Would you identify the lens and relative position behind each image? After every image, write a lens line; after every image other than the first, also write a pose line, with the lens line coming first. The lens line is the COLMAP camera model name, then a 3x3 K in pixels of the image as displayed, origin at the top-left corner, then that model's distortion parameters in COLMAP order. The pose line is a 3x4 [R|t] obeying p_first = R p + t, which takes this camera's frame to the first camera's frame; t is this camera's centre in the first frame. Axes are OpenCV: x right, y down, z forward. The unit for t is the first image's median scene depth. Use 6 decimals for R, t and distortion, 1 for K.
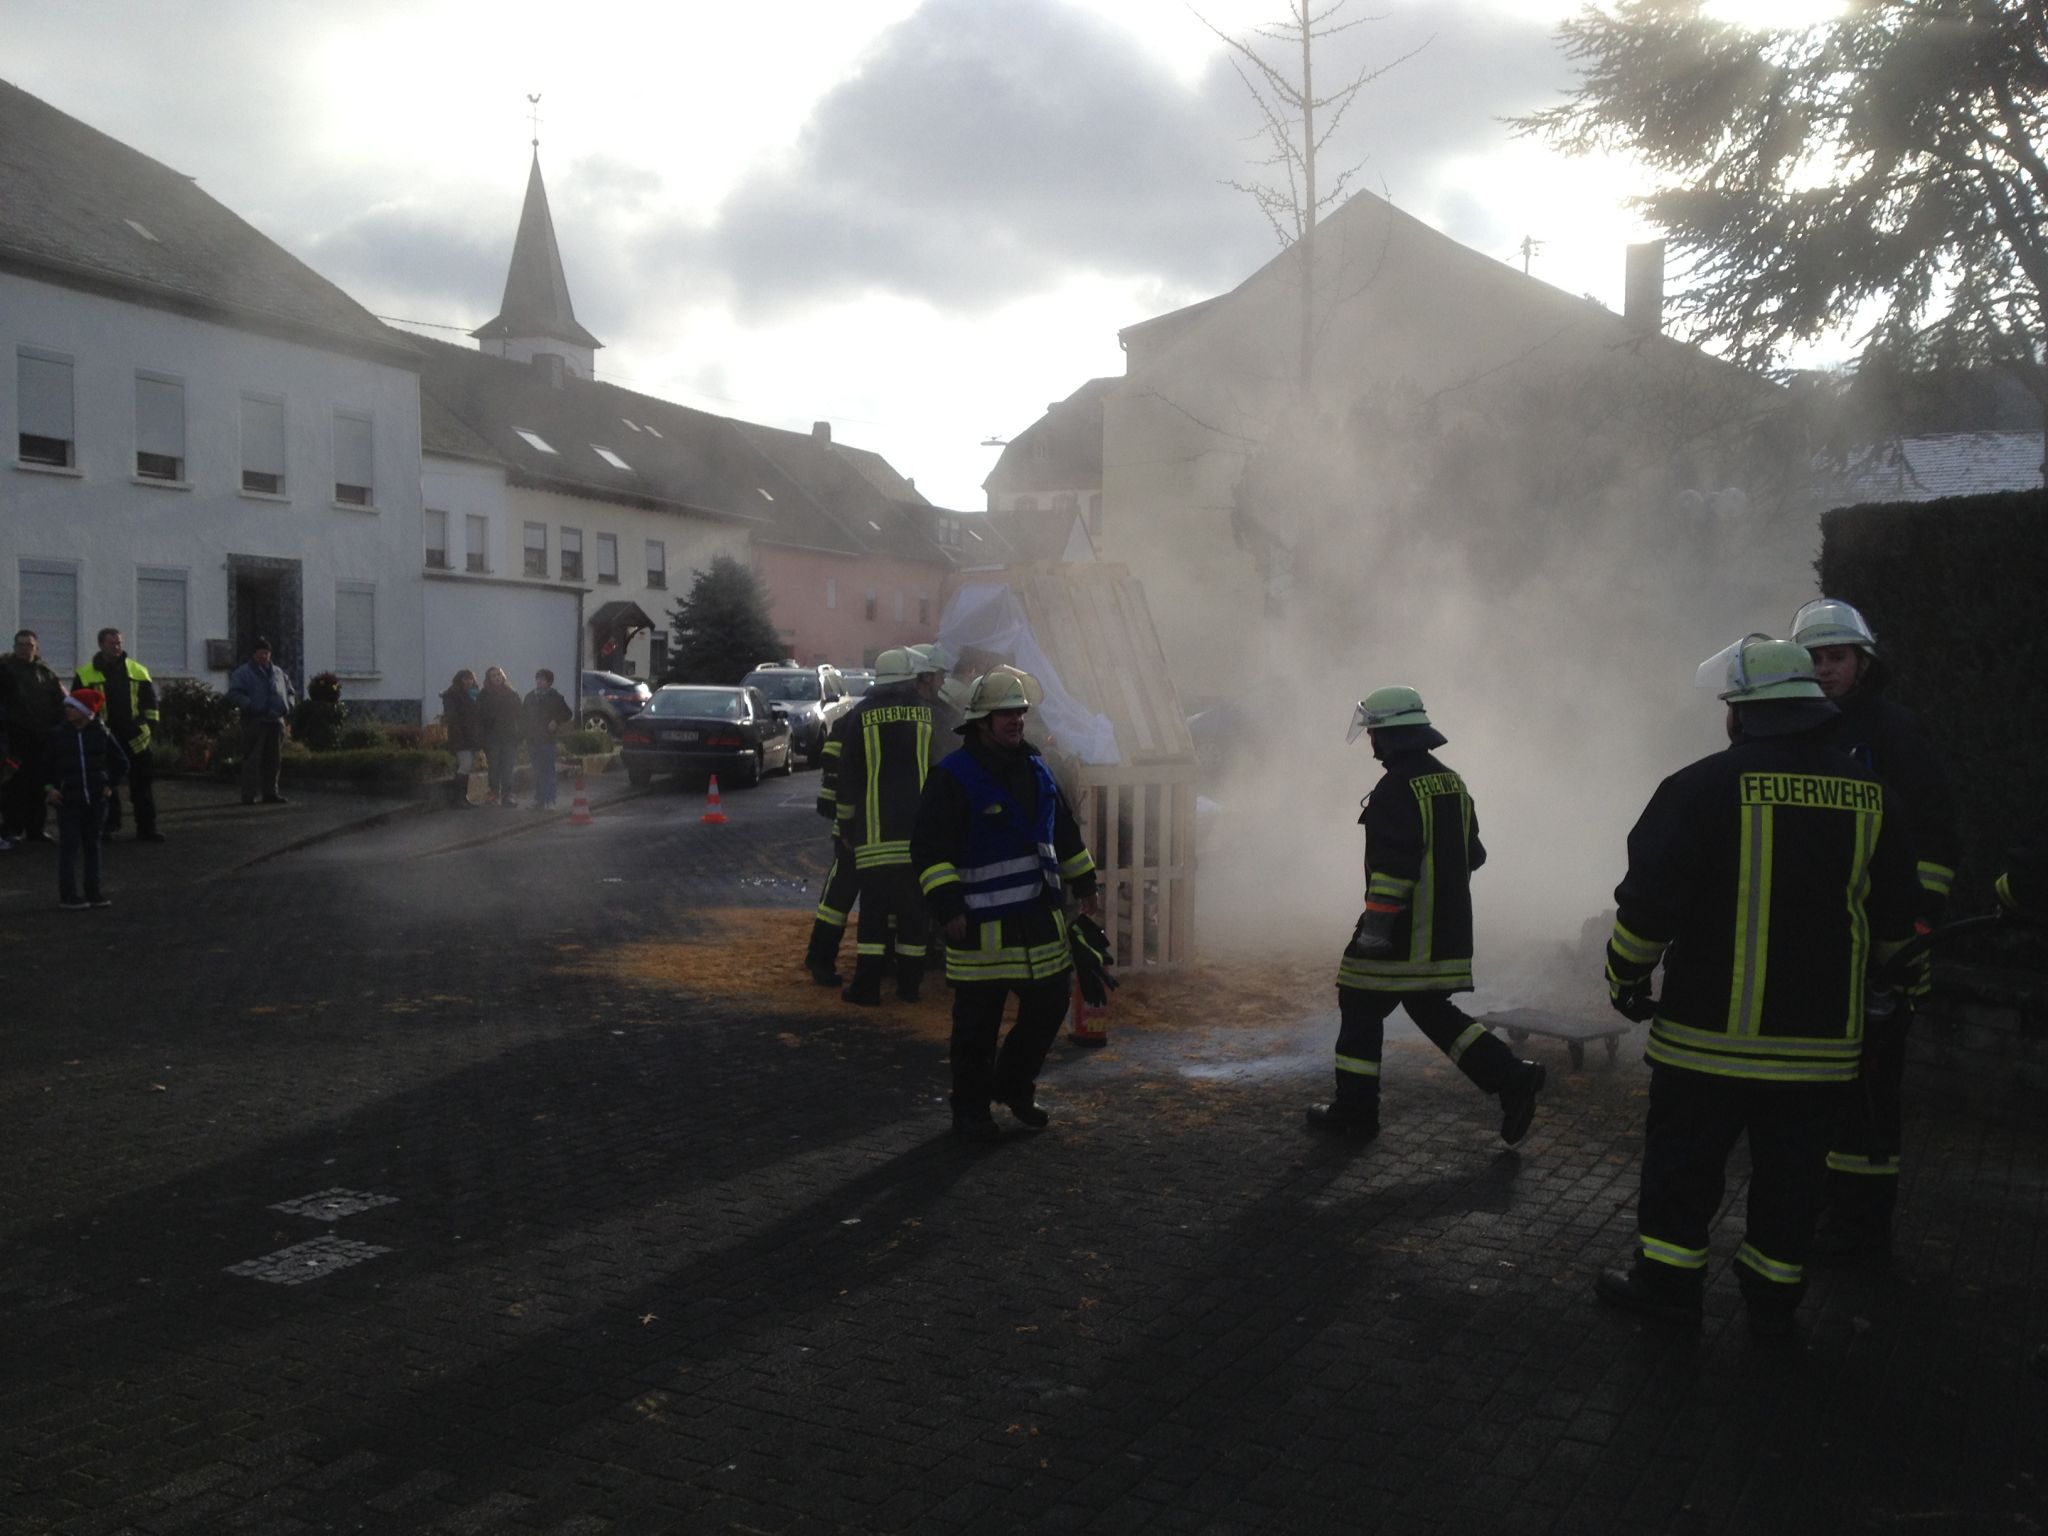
lens RADIAL K [[1878.4, 0, 1023.6], [0, 1878.4, 757.4], [0, 0, 1]] dist [0.191940, -0.424027]
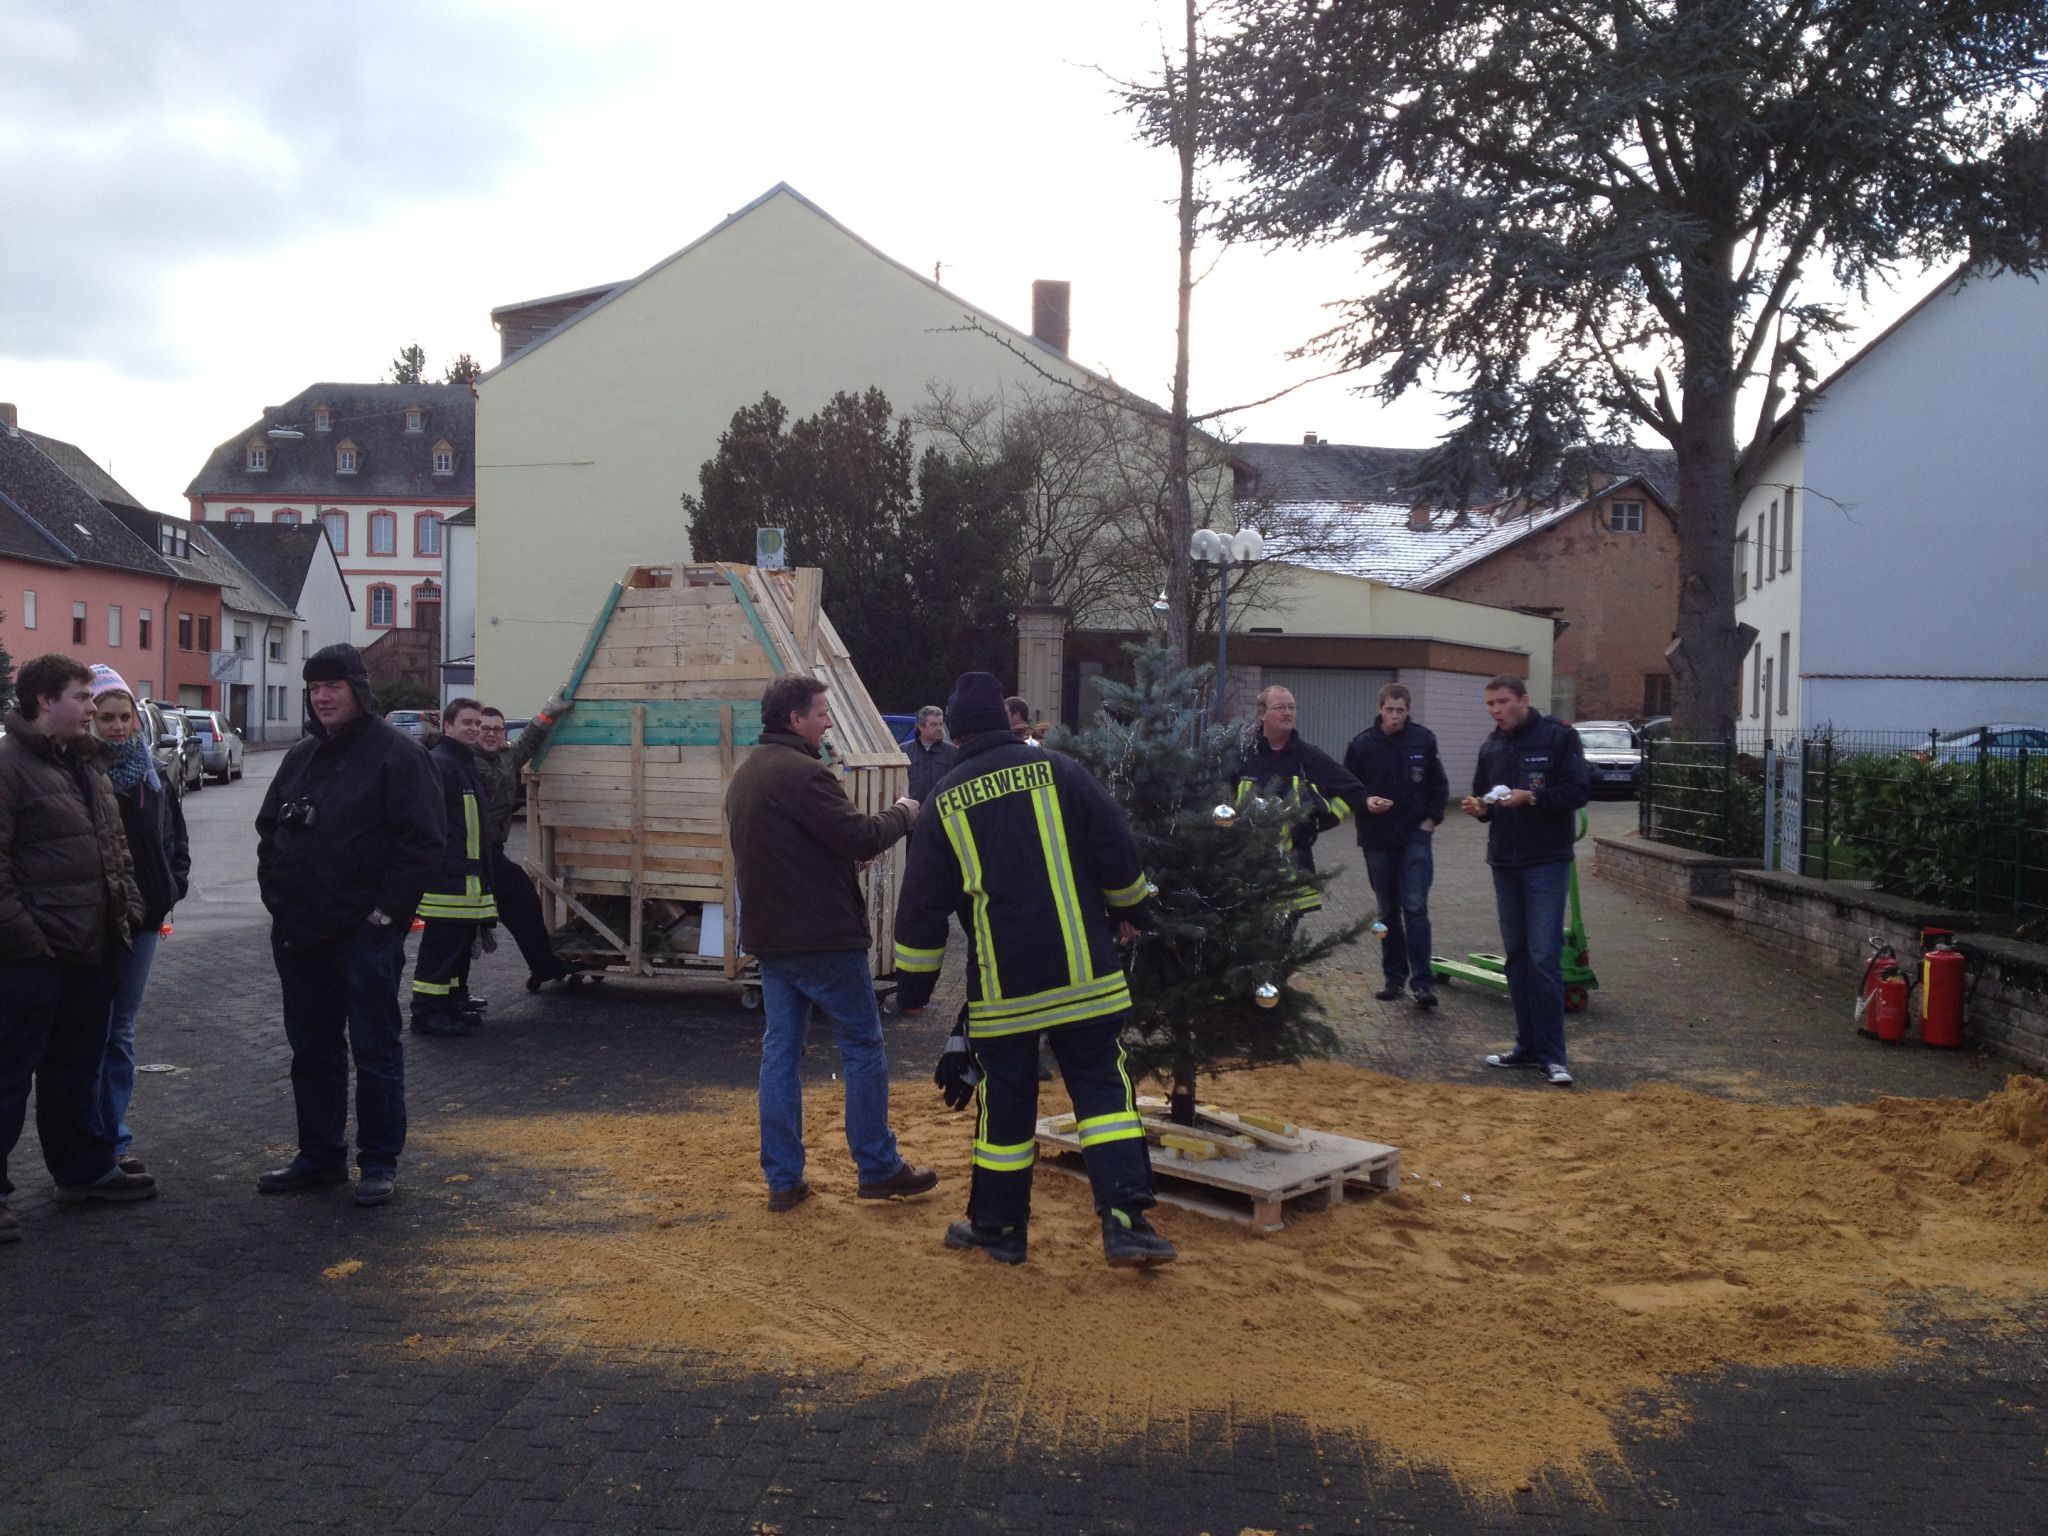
lens RADIAL K [[1877.8, 0, 1026.4], [0, 1877.8, 765.3], [0, 0, 1]] dist [0.197177, -0.439117]
pose [[0.914664, 0.001900, 0.404210, -0.130479], [0.005648, 0.999831, -0.017480, -0.009356], [-0.404175, 0.018271, 0.914499, 0.223919]]
